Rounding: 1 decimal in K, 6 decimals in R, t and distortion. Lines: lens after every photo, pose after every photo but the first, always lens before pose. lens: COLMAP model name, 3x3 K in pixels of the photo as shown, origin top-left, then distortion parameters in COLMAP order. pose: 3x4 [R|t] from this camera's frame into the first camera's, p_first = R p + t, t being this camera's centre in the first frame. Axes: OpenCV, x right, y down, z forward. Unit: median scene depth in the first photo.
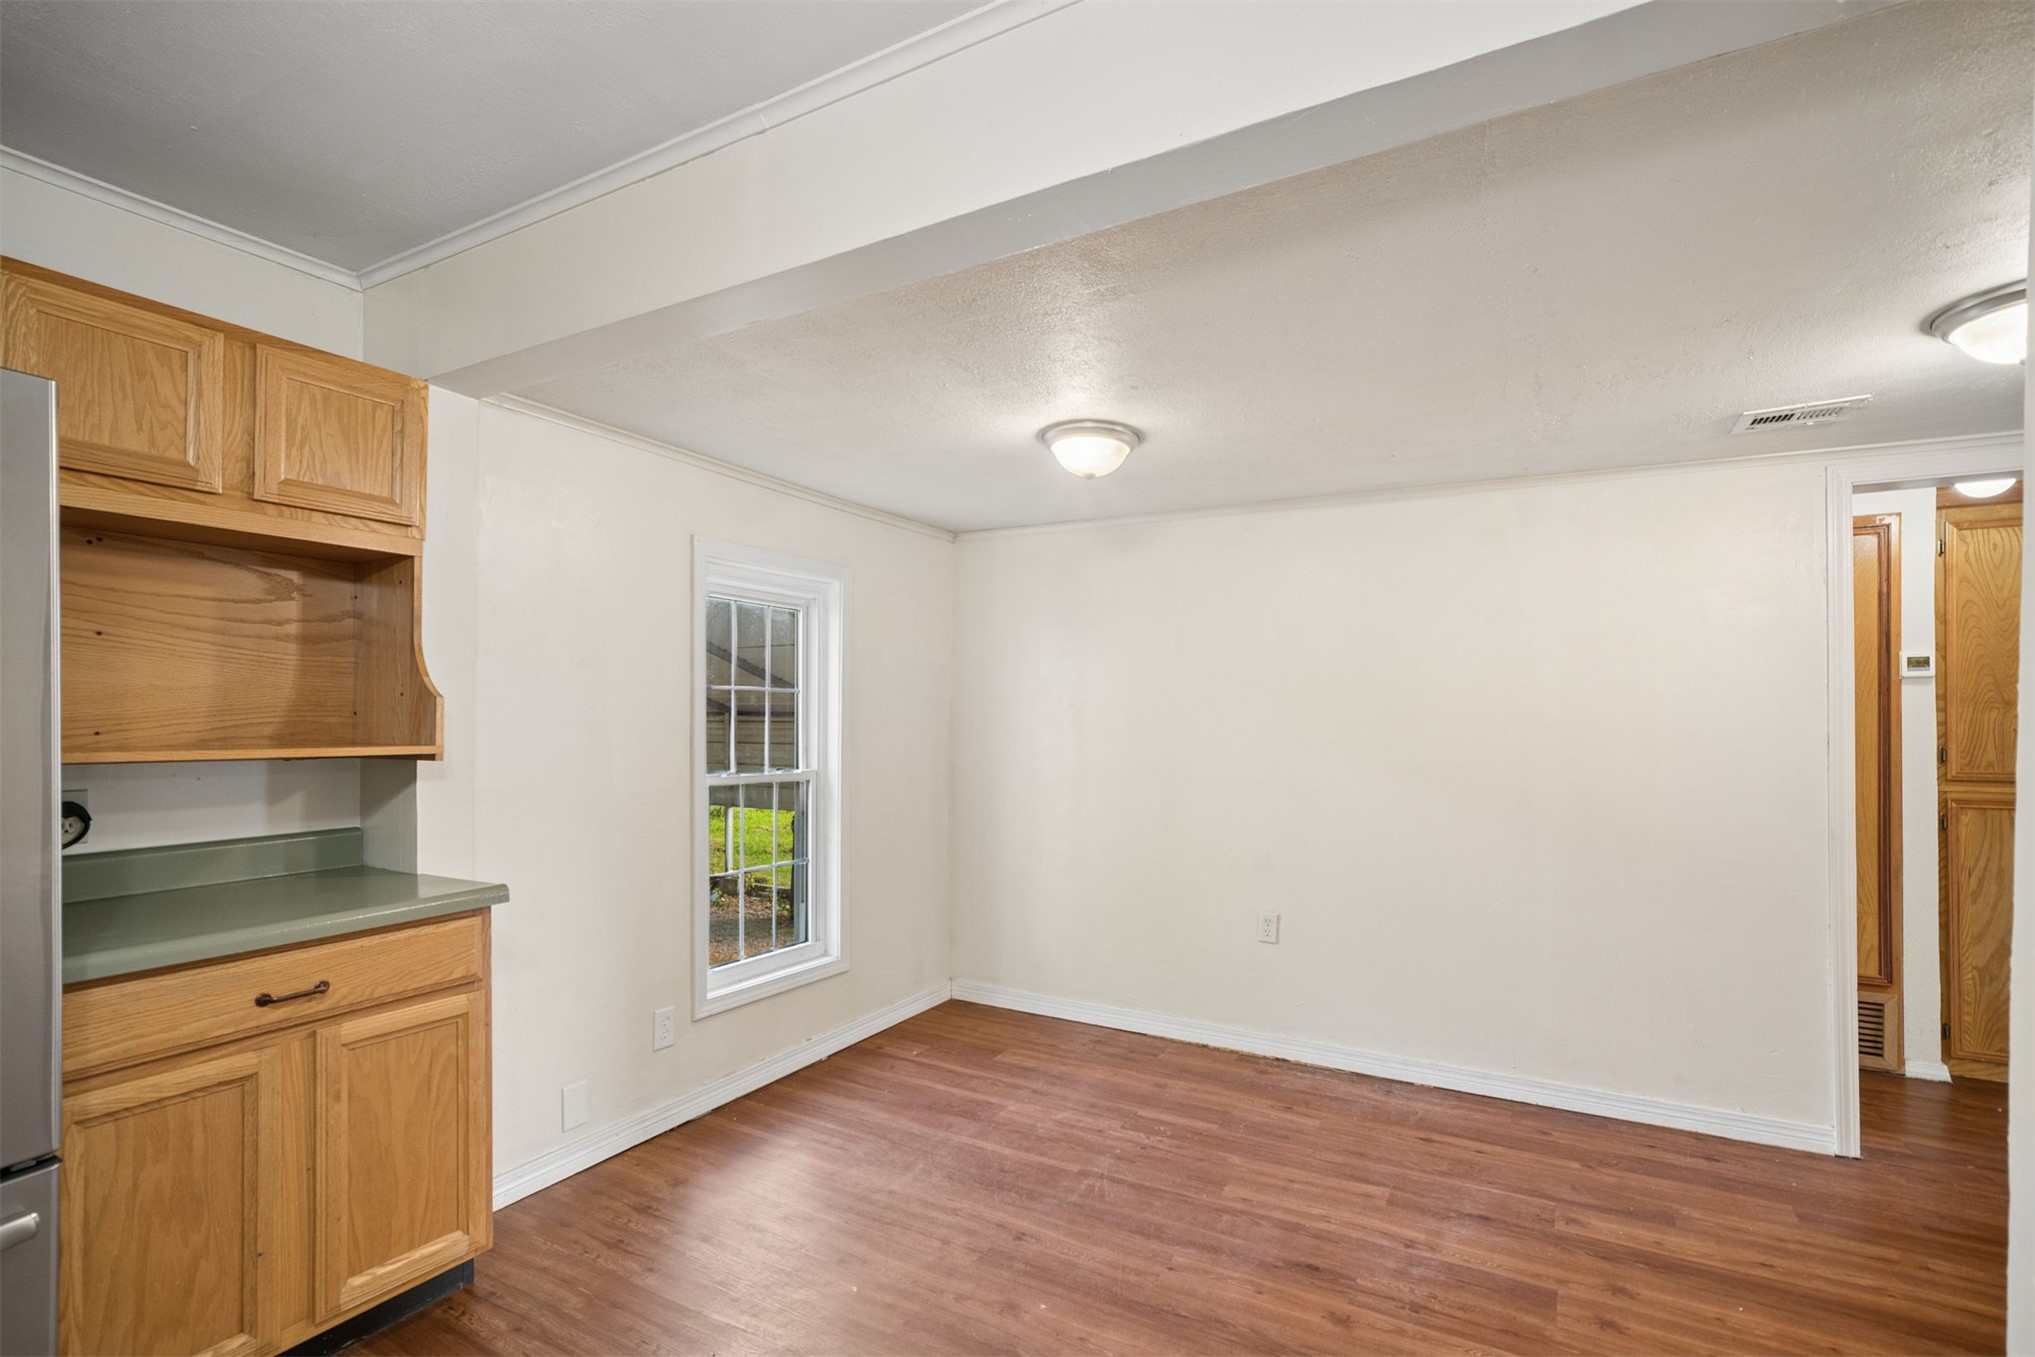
lens RADIAL K [[954.6, 0, 1016.9], [0, 954.6, 711.8], [0, 0, 1]] dist [-0.014671, 0.010119]
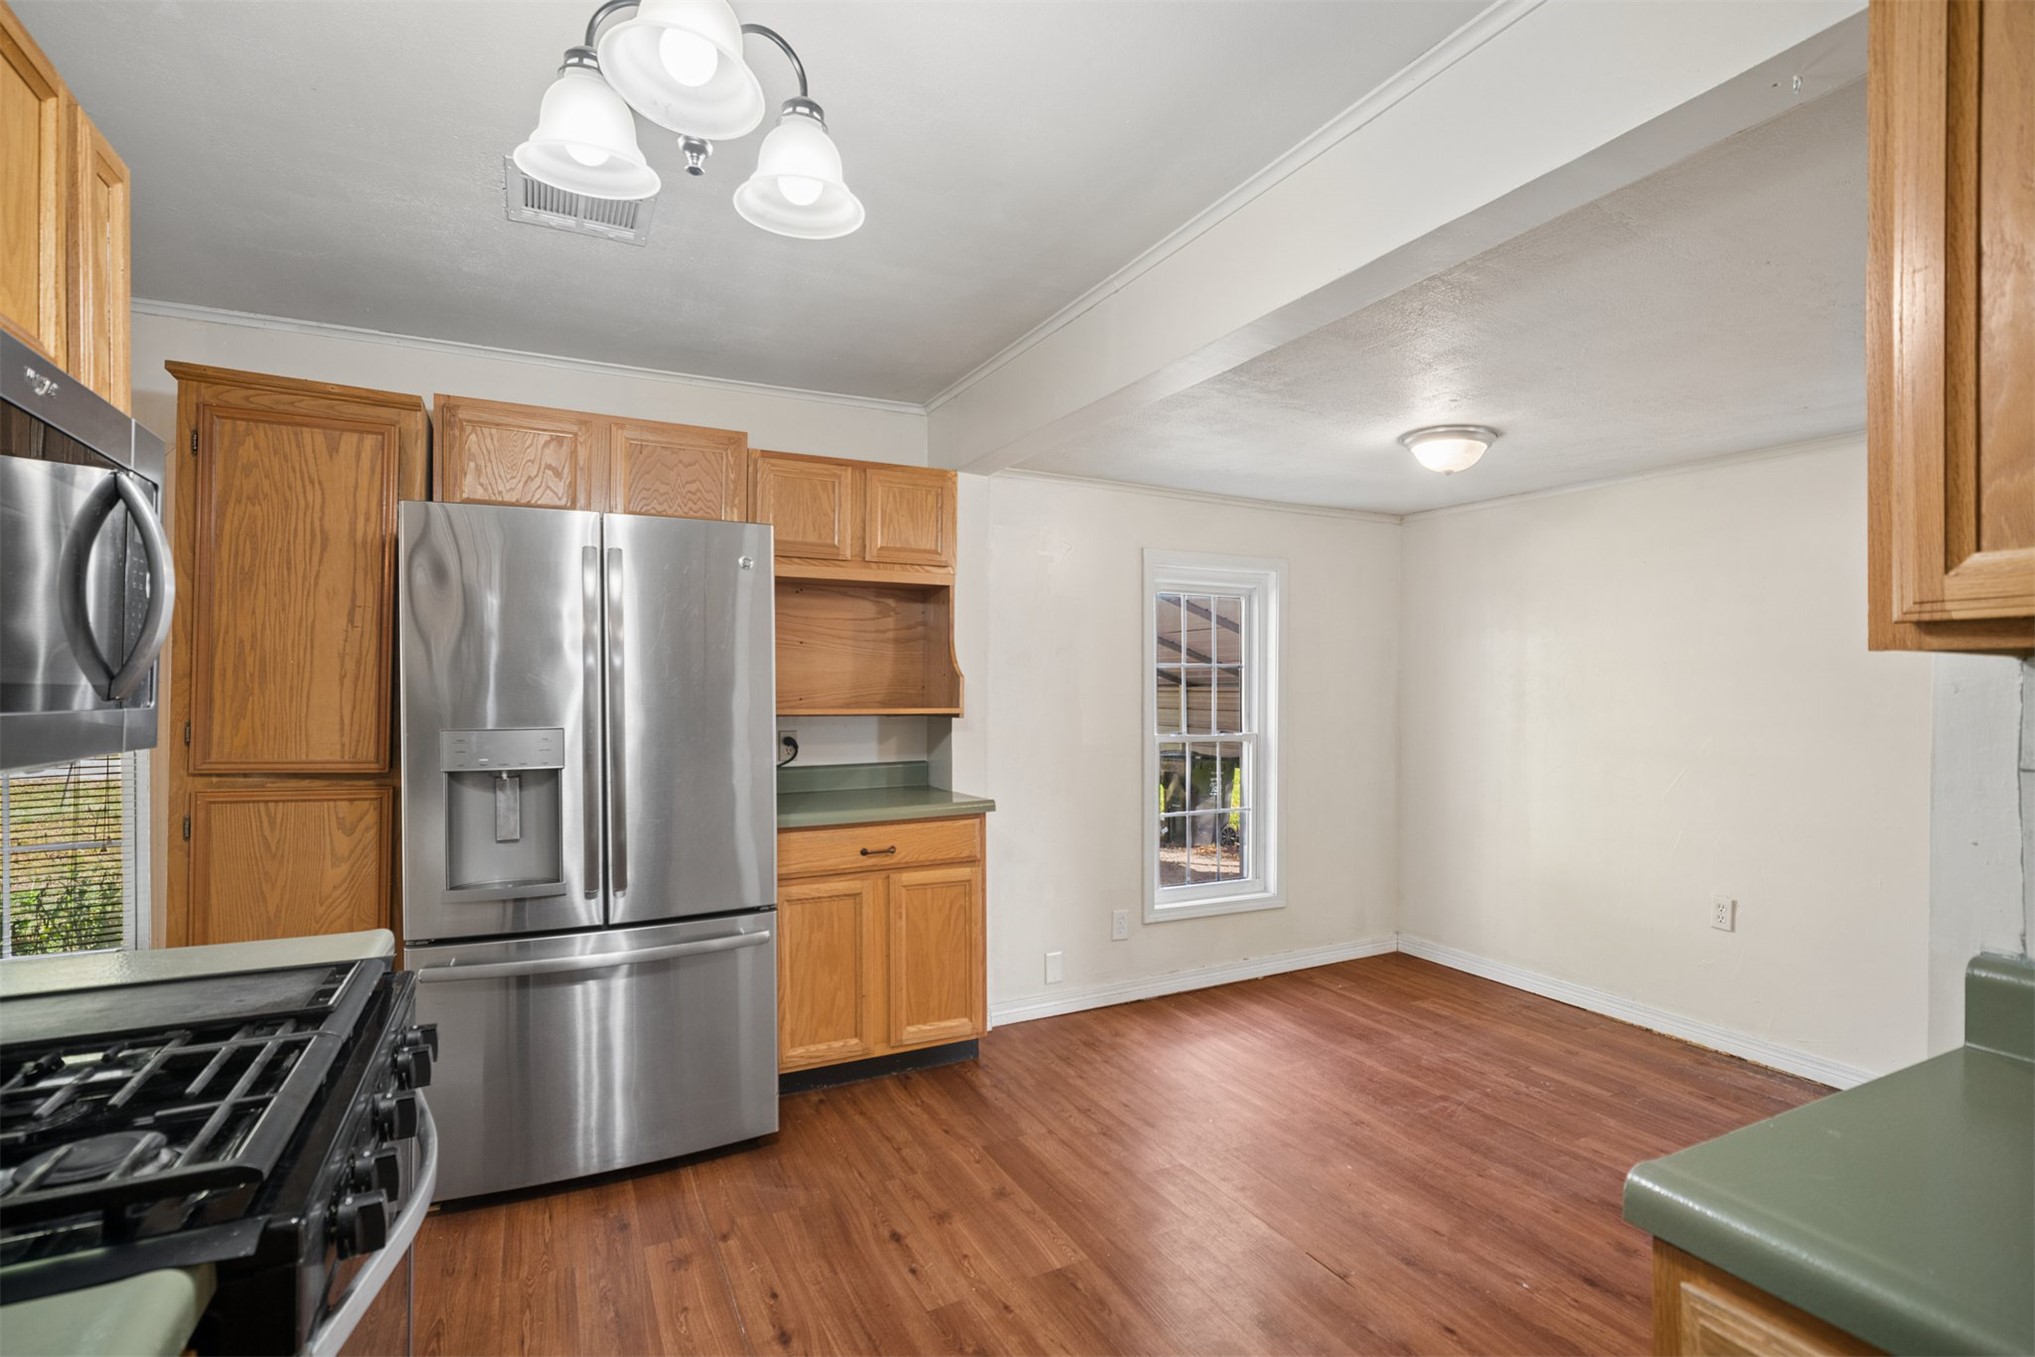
lens RADIAL K [[954.6, 0, 1022.9], [0, 954.6, 678.2], [0, 0, 1]] dist [-0.014671, 0.010119]
pose [[0.839505, -0.006568, -0.543312, 0.277555], [0.005285, 0.999978, -0.003923, -0.005803], [0.543326, 0.000423, 0.839522, -0.214739]]
